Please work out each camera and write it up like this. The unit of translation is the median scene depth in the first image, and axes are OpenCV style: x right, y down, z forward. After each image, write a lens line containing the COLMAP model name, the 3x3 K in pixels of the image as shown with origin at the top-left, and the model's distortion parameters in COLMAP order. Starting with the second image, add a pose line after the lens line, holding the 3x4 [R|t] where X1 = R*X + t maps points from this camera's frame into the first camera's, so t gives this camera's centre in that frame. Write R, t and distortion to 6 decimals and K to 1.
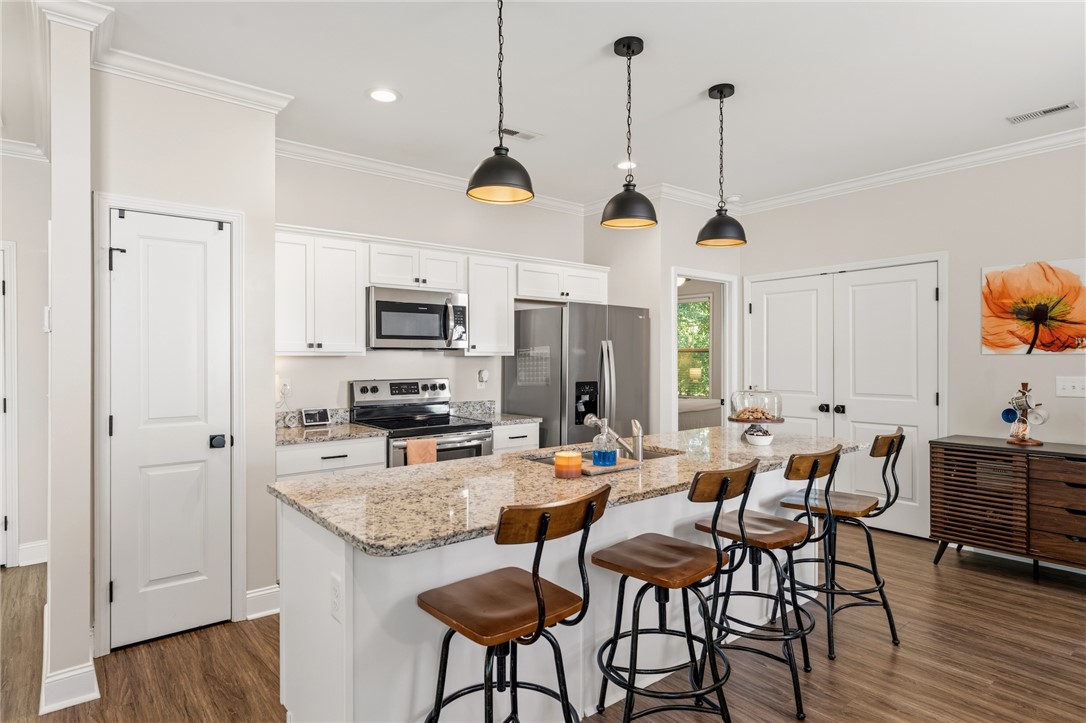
lens RADIAL K [[602.3, 0, 535.8], [0, 602.3, 357.4], [0, 0, 1]] dist [0.000111, -0.001520]
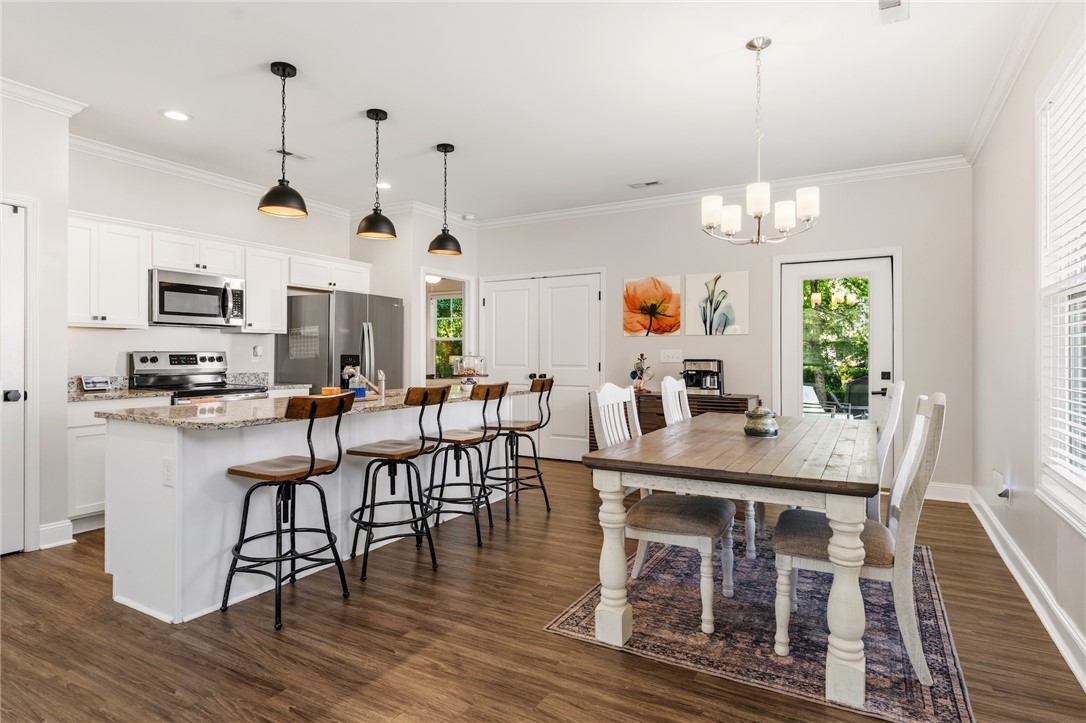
lens RADIAL K [[602.3, 0, 541.1], [0, 602.3, 355.1], [0, 0, 1]] dist [0.000111, -0.001520]
pose [[0.929885, 0.003404, 0.367834, -0.007622], [-0.003760, 0.999993, 0.000250, 0.046381], [-0.367830, -0.001616, 0.929892, -0.361766]]
